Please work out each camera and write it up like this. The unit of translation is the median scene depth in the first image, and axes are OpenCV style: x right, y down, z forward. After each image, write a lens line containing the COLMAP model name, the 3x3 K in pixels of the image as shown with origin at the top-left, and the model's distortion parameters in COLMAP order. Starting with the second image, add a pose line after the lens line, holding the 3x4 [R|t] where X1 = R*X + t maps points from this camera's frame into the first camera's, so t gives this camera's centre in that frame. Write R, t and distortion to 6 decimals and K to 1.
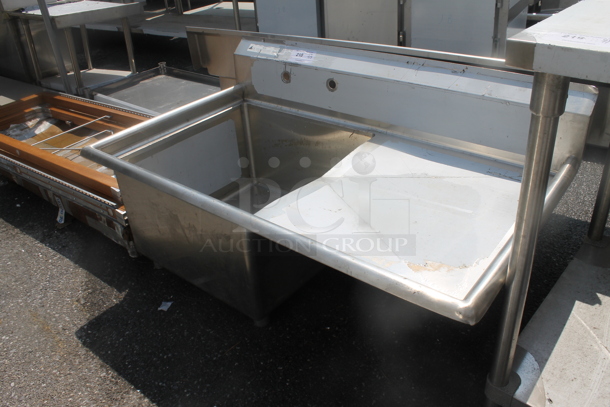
lens RADIAL K [[520.6, 0, 305.0], [0, 520.6, 203.5], [0, 0, 1]] dist [-0.185234, 0.178862]
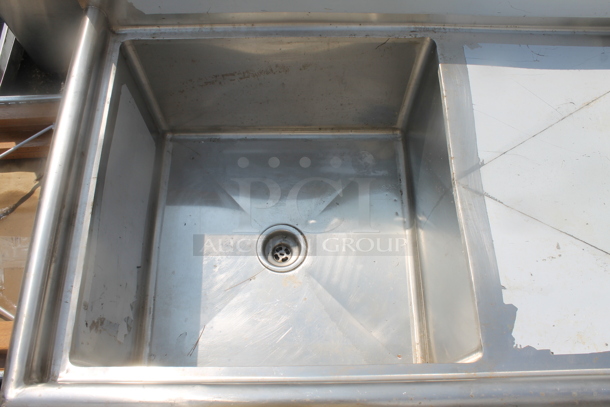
lens RADIAL K [[520.6, 0, 305.0], [0, 520.6, 203.5], [0, 0, 1]] dist [-0.185234, 0.178862]
pose [[0.763422, -0.553562, 0.332800, -0.261296], [0.278519, 0.747019, 0.603647, -0.361503], [-0.582764, -0.368147, 0.724468, 0.550705]]
